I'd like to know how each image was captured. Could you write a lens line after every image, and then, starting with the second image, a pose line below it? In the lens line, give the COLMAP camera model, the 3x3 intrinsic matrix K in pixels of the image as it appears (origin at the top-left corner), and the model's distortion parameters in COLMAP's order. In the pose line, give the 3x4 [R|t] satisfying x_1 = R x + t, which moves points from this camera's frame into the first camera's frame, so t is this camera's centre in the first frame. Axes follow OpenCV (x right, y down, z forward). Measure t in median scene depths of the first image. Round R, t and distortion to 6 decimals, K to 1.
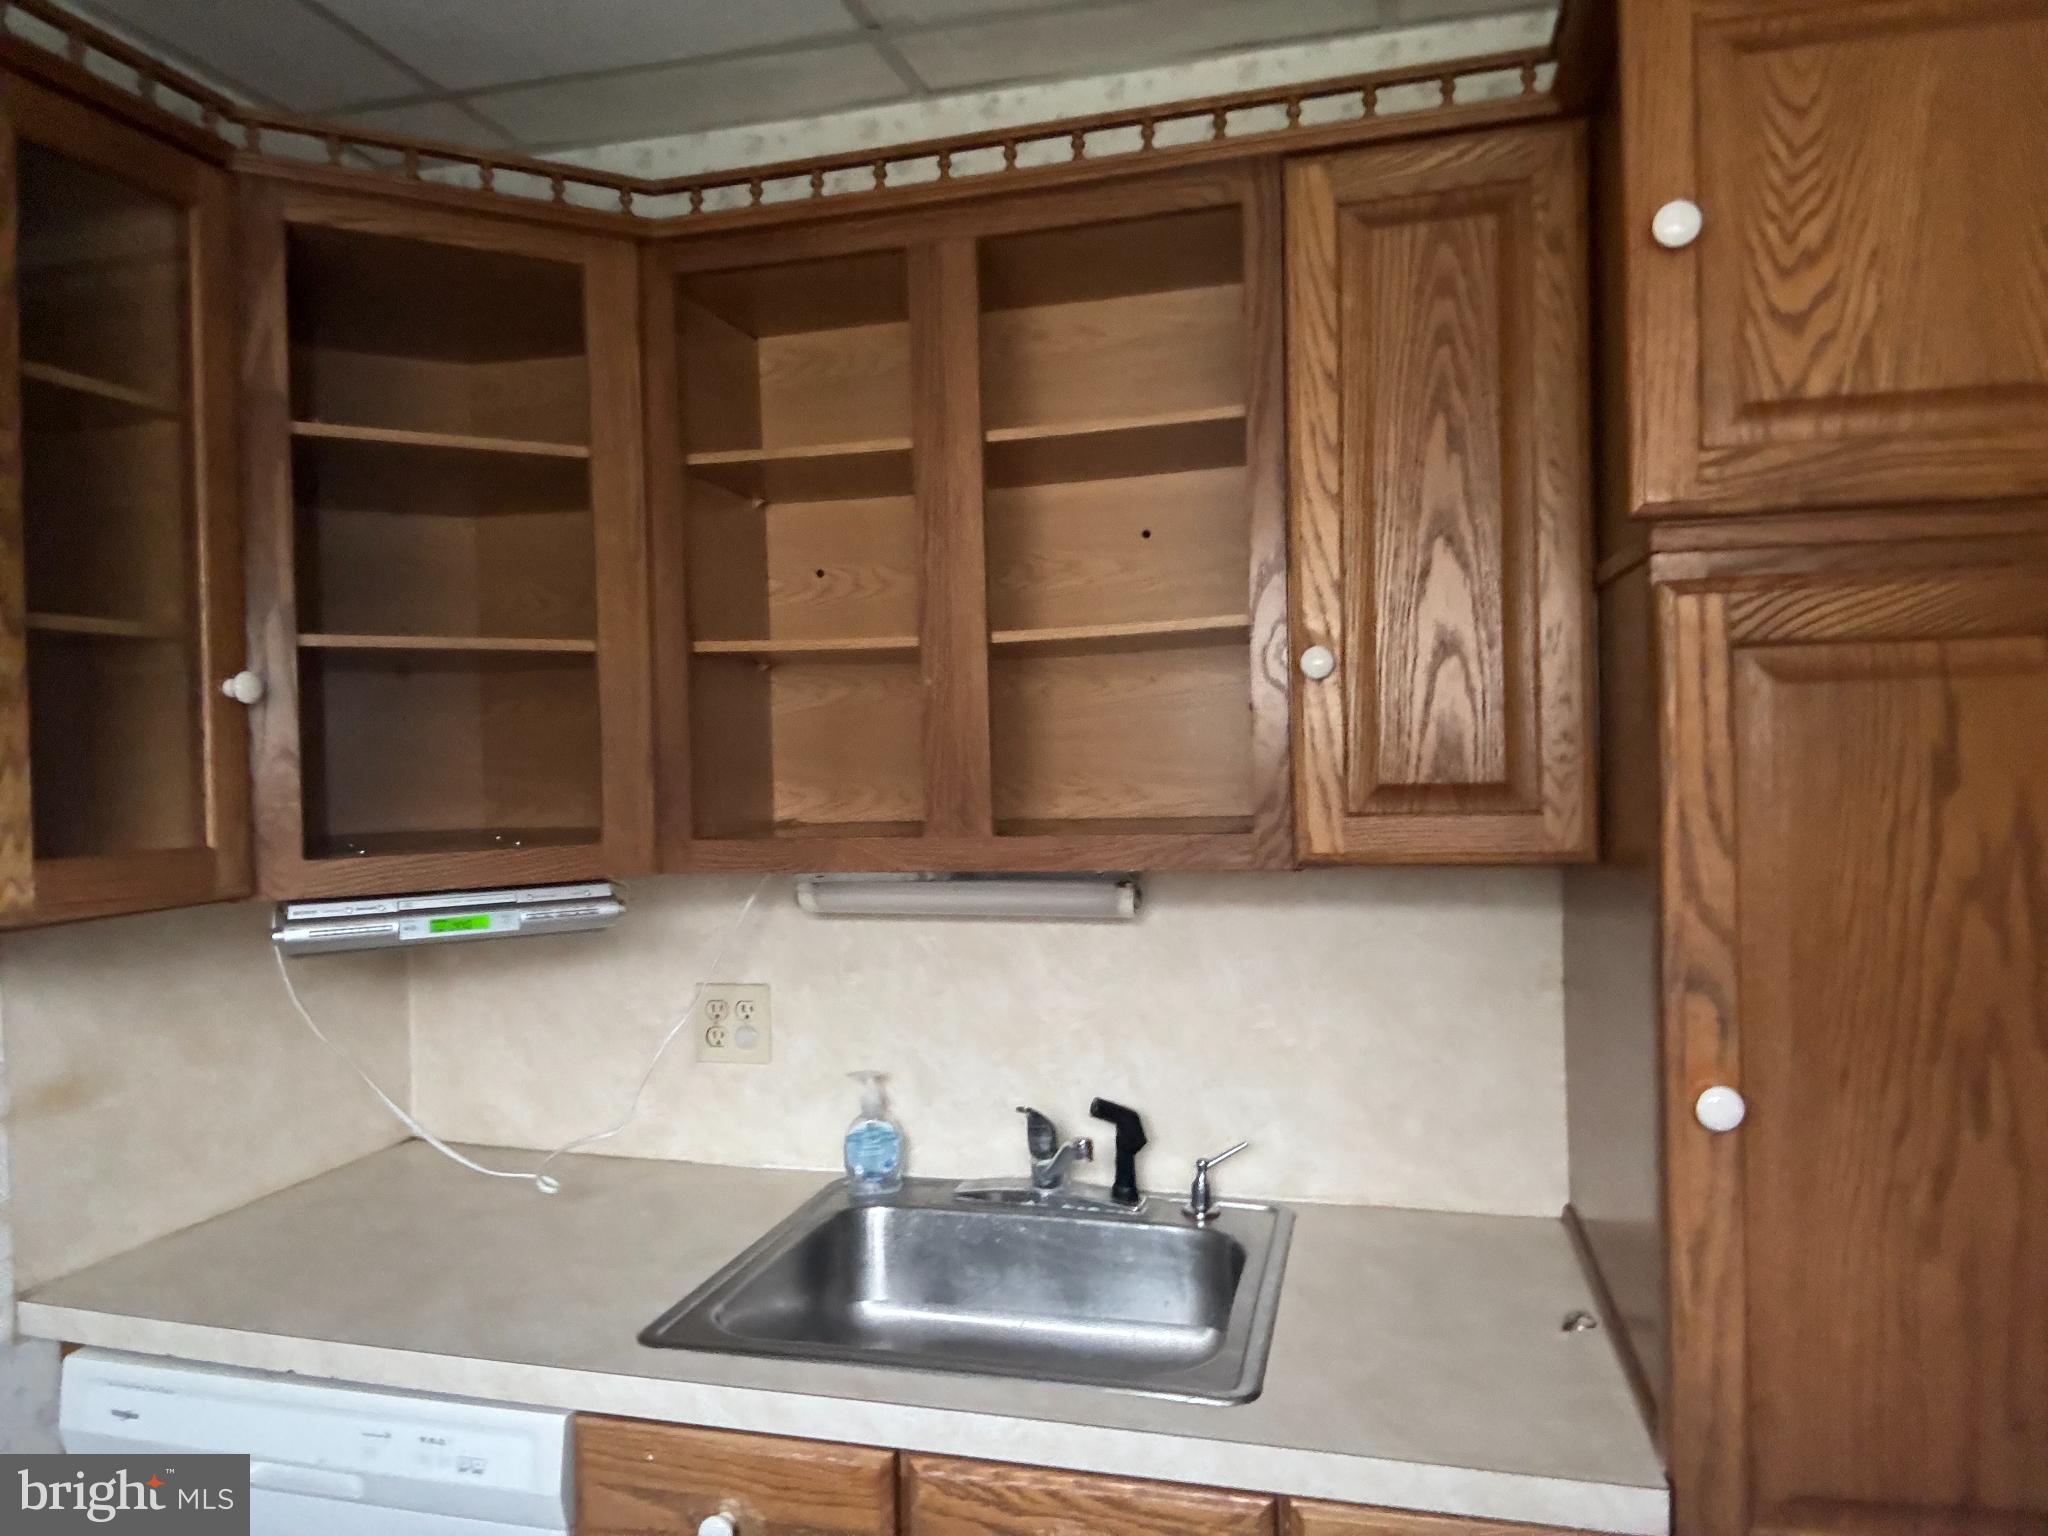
lens RADIAL K [[1379.2, 0, 1024.0], [0, 1379.2, 768.0], [0, 0, 1]] dist [0.116287, -0.142460]
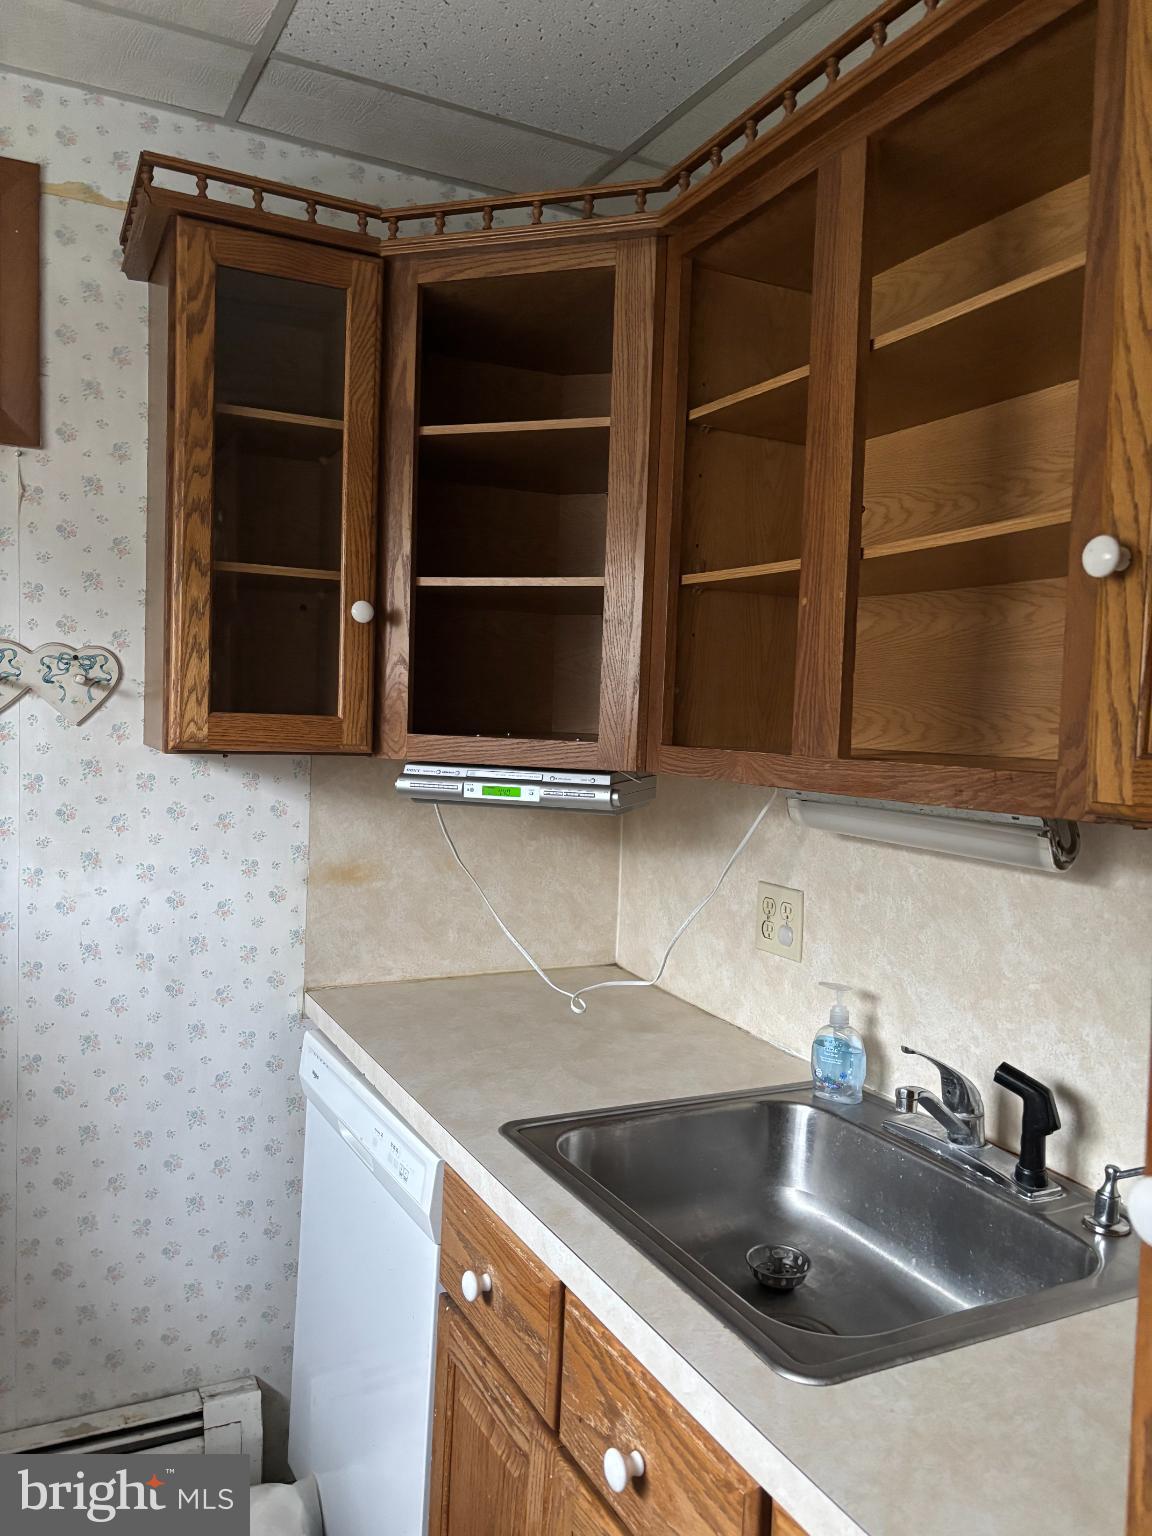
lens RADIAL K [[1153.6, 0, 578.4], [0, 1153.6, 765.5], [0, 0, 1]] dist [0.054545, -0.055455]
pose [[0.673232, 0.081871, -0.734885, 0.453546], [-0.064404, 0.996567, 0.052024, 0.023912], [0.736622, 0.012305, 0.676193, 0.305075]]
